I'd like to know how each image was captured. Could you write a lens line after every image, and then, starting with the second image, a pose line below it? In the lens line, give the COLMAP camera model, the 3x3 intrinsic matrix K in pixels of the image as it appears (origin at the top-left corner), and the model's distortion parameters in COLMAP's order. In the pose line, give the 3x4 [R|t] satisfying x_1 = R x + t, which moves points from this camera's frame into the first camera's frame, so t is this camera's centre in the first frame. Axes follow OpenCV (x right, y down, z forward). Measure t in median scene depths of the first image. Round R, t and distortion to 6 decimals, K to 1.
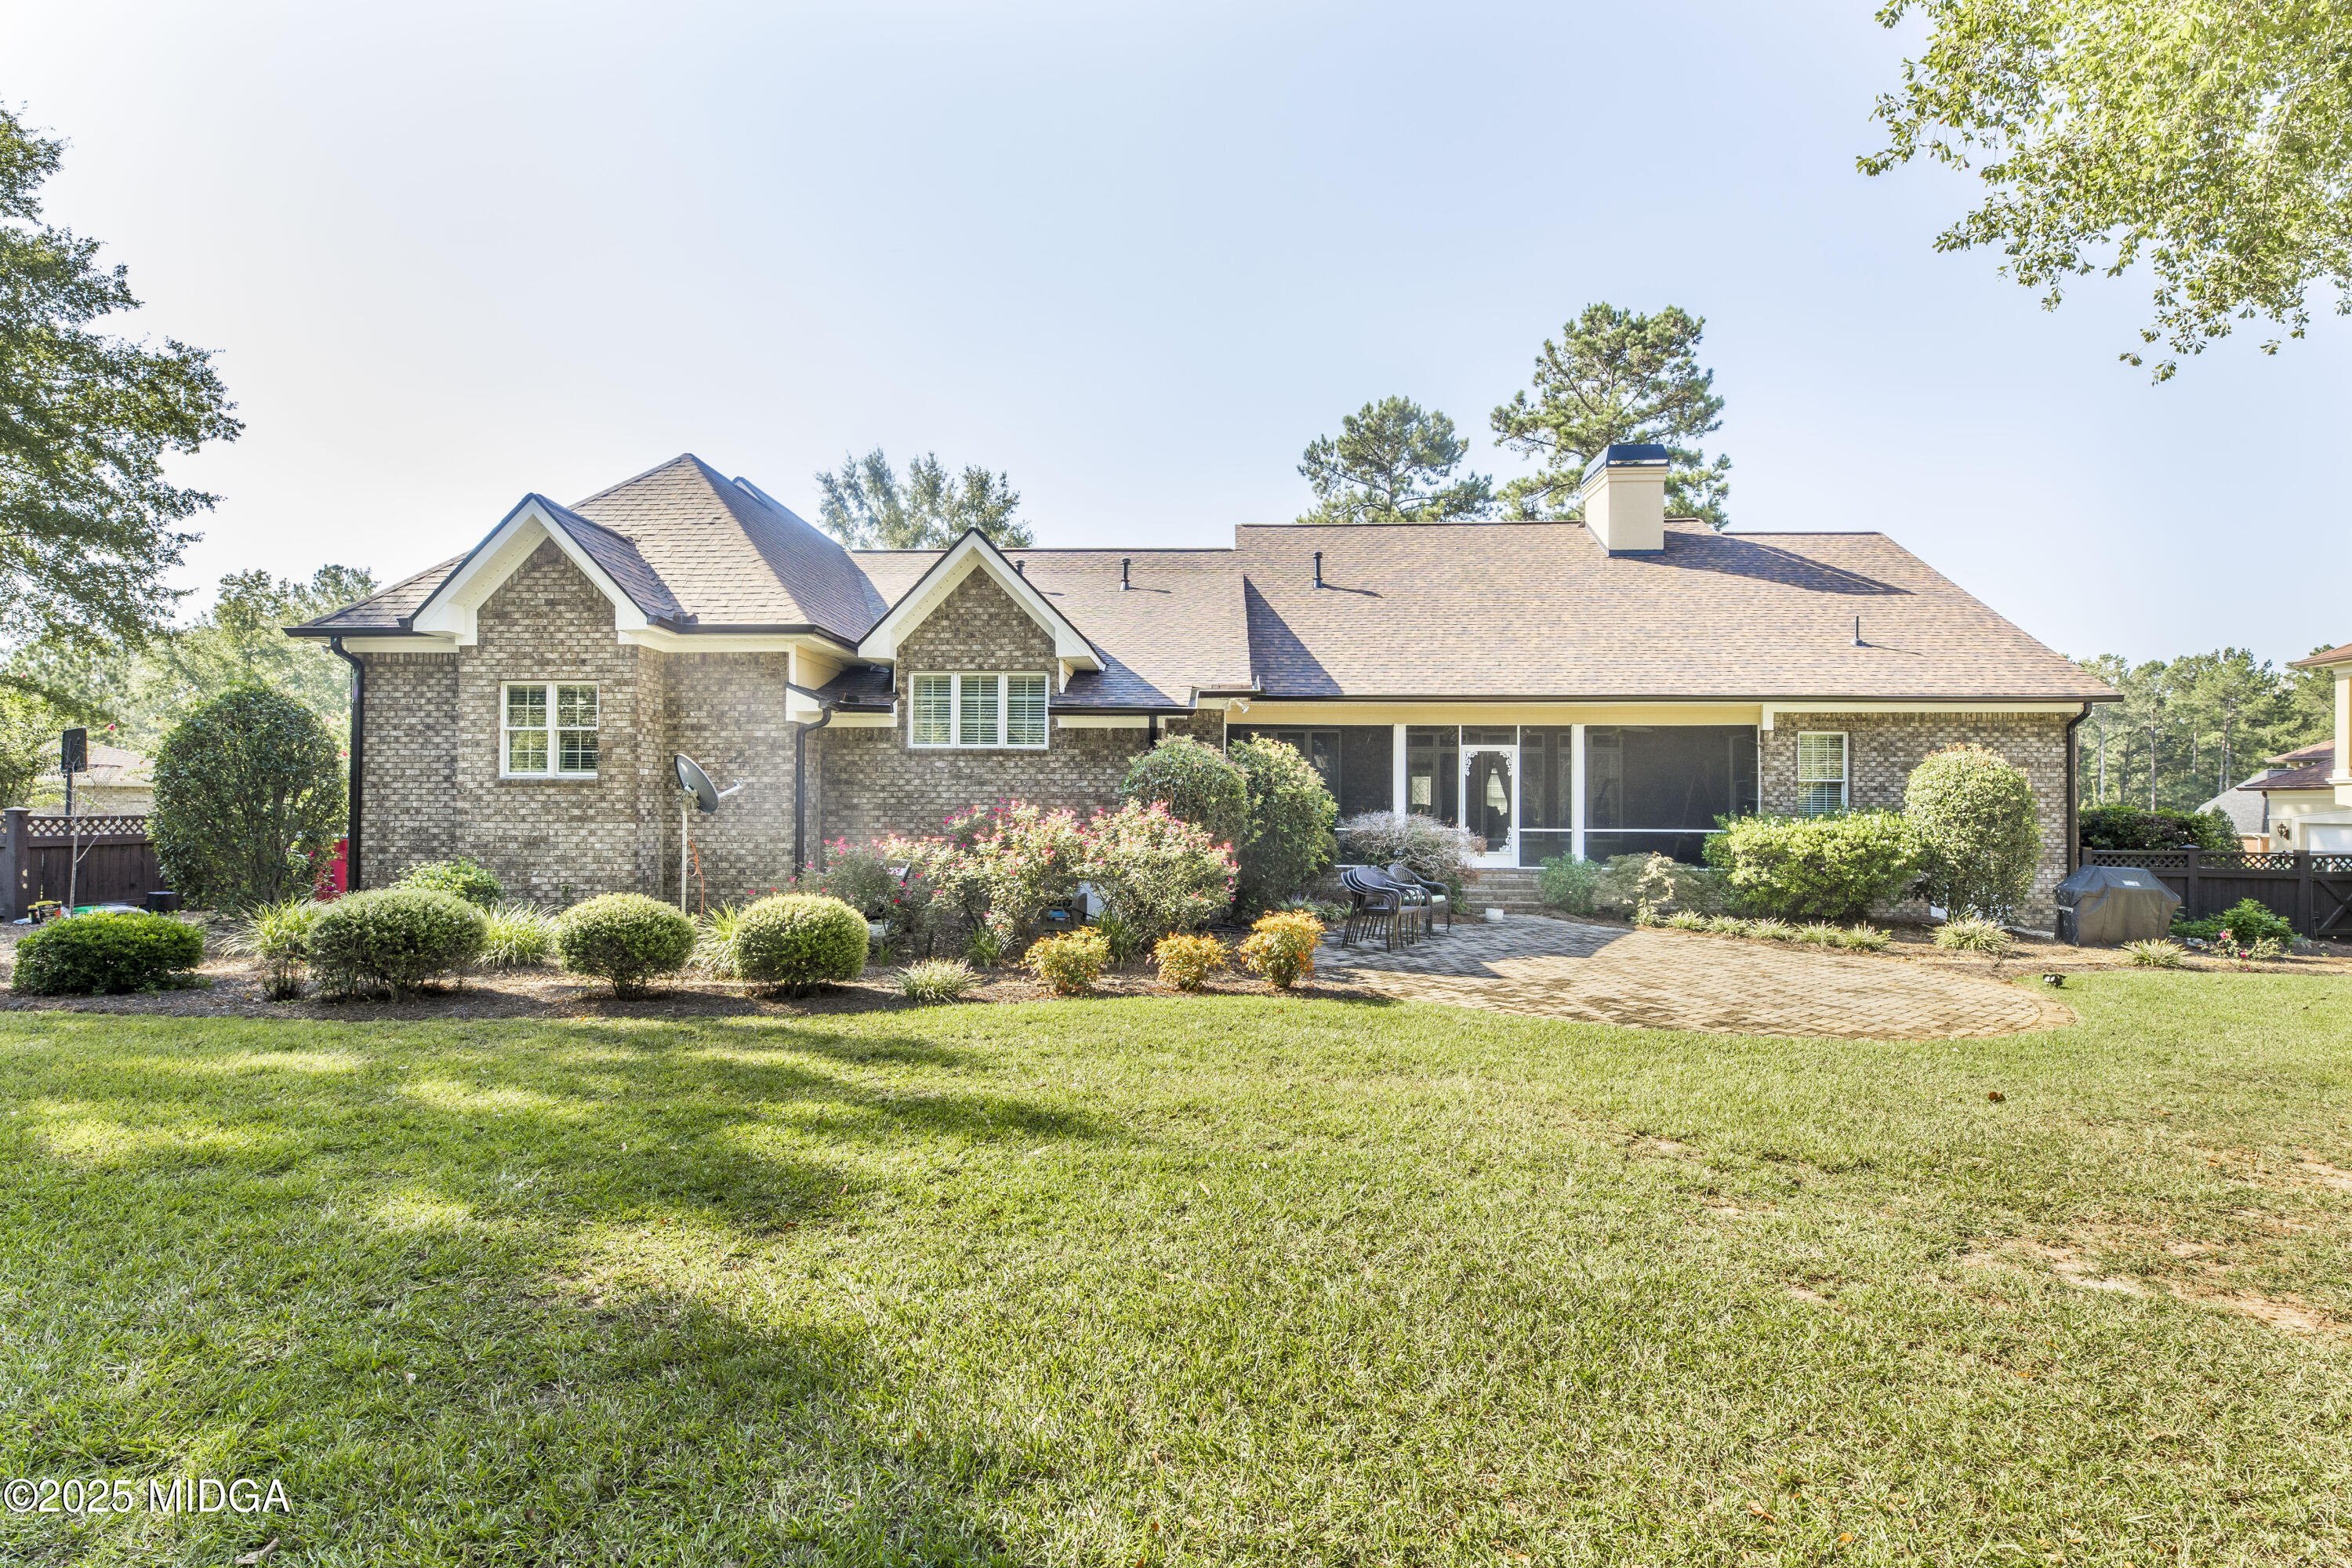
lens RADIAL K [[1094.5, 0, 1163.4], [0, 1094.5, 797.2], [0, 0, 1]] dist [0.002582, 0.000110]
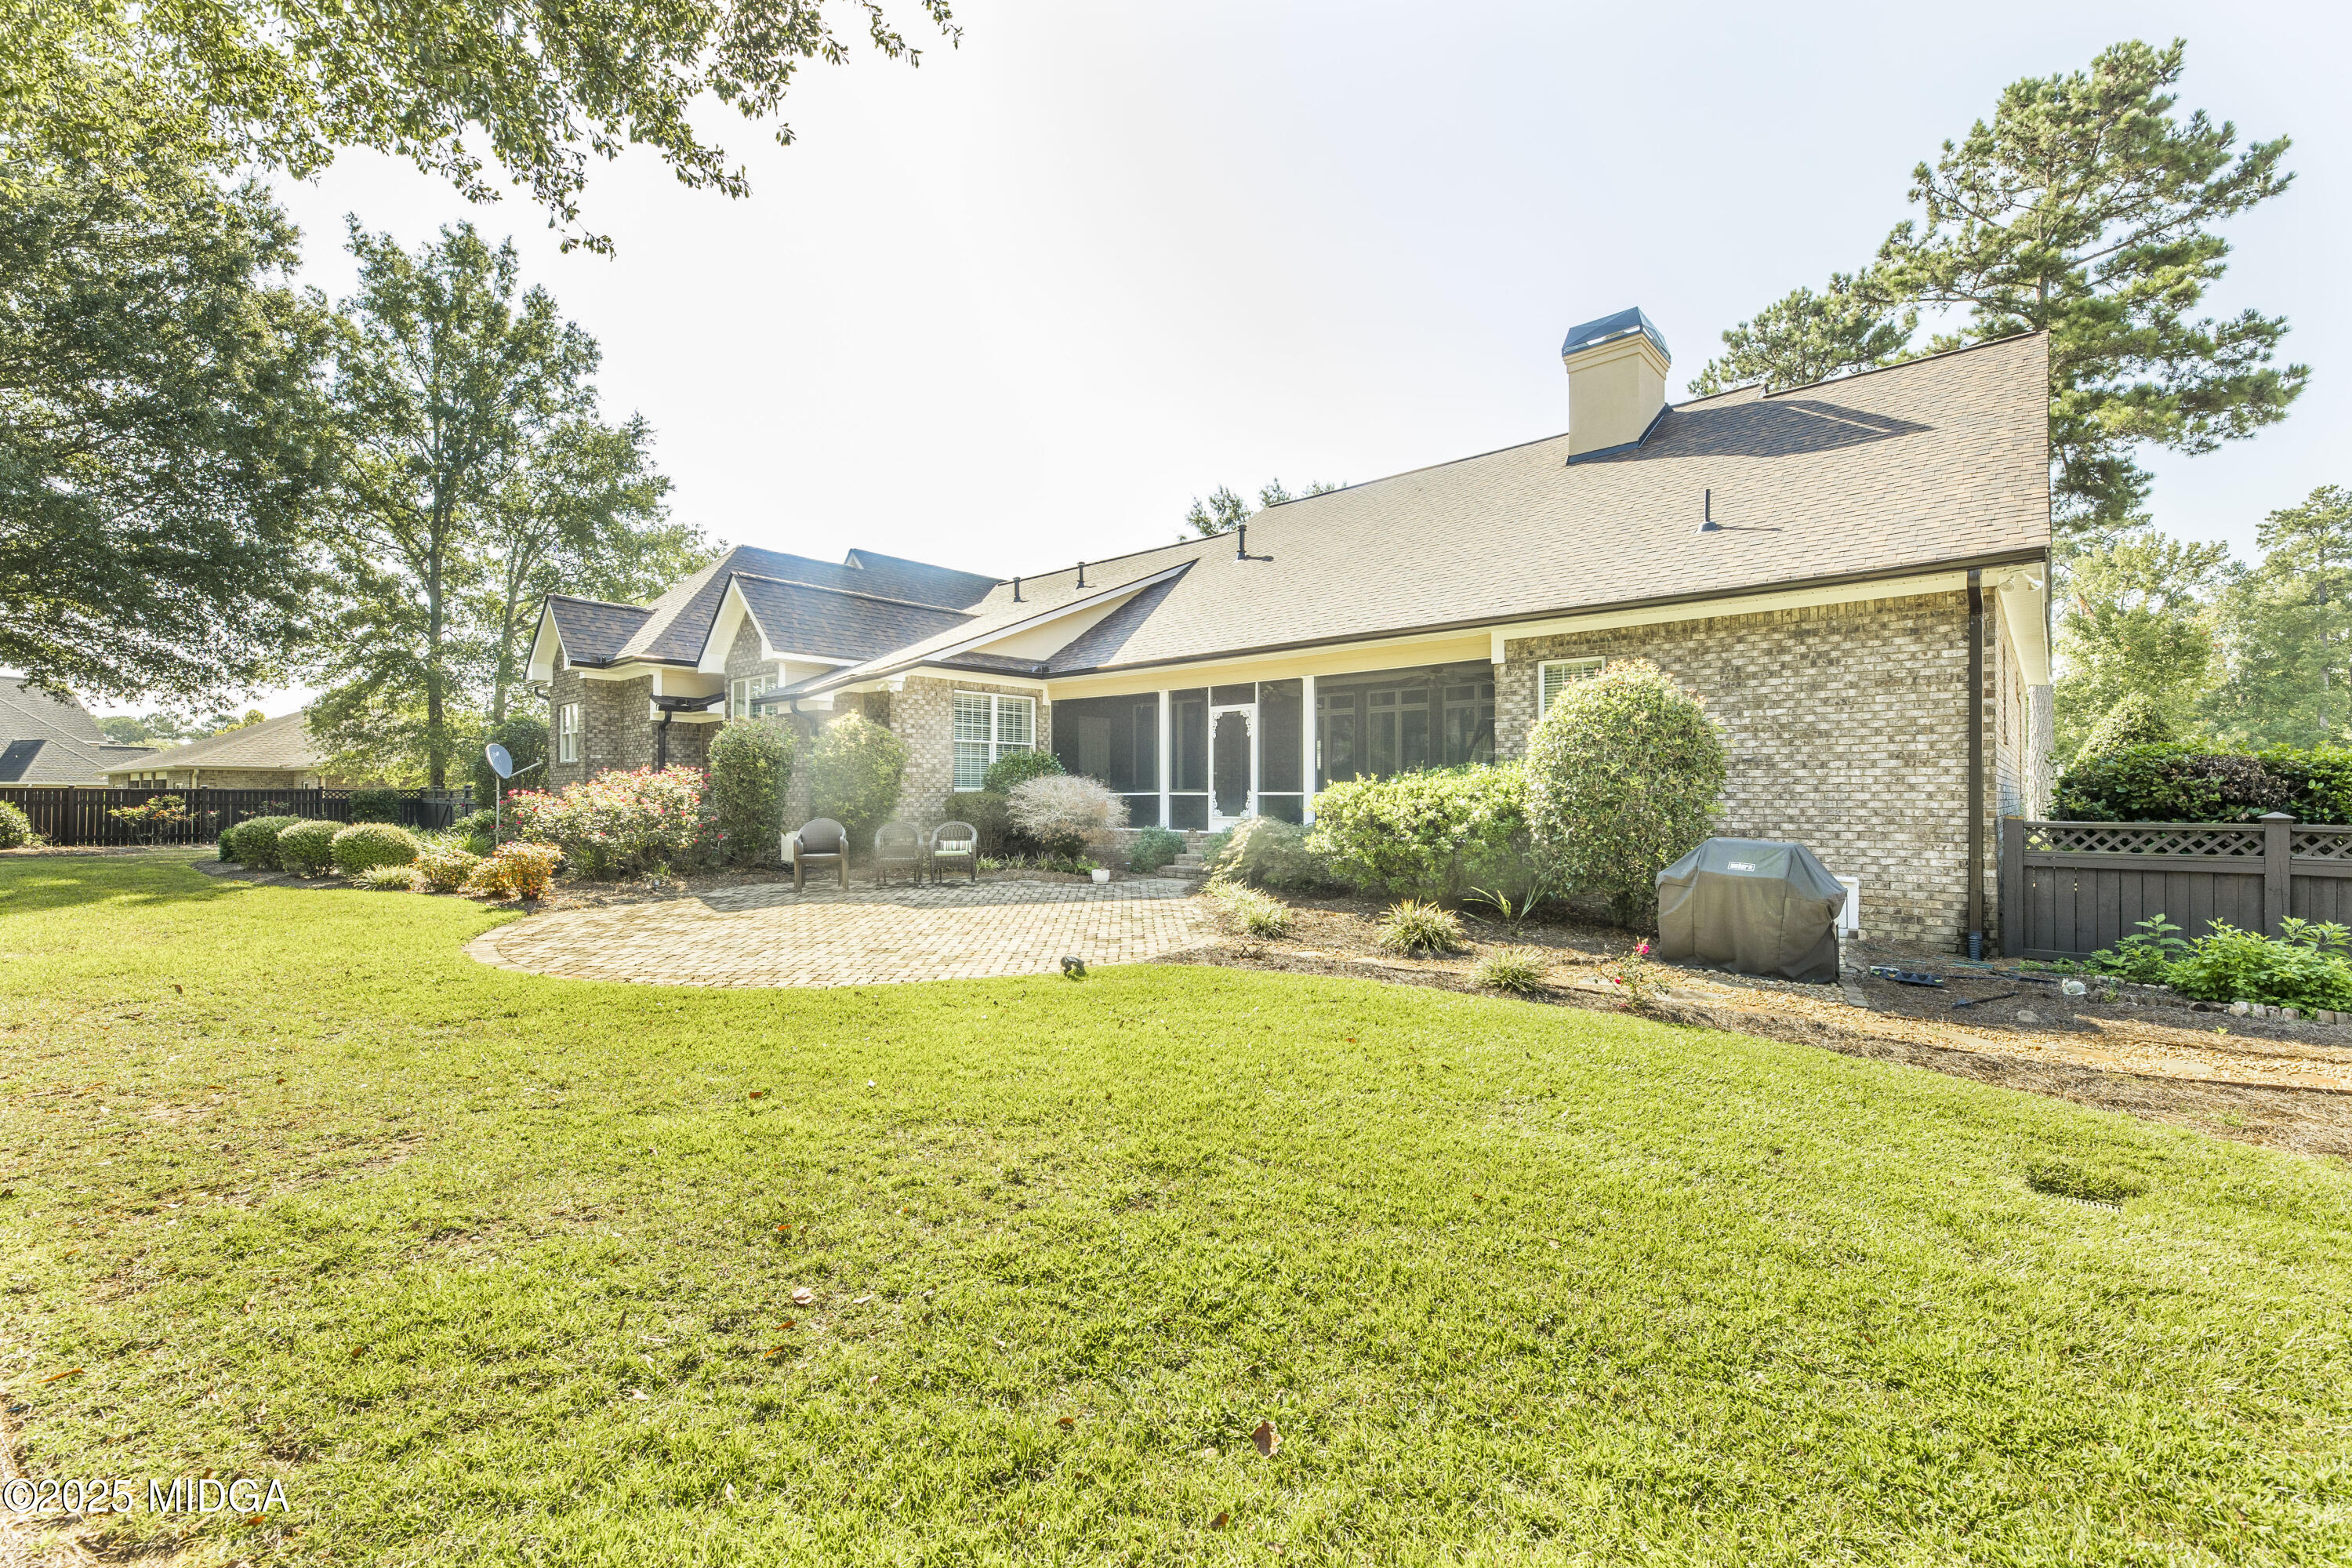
lens RADIAL K [[971.1, 0, 1166.2], [0, 971.1, 791.2], [0, 0, 1]] dist [-0.002365, 0.000495]
pose [[0.776658, -0.007974, -0.629872, 0.791672], [0.013307, 0.999904, 0.003749, 0.024023], [0.629782, -0.011294, 0.776690, 0.304839]]
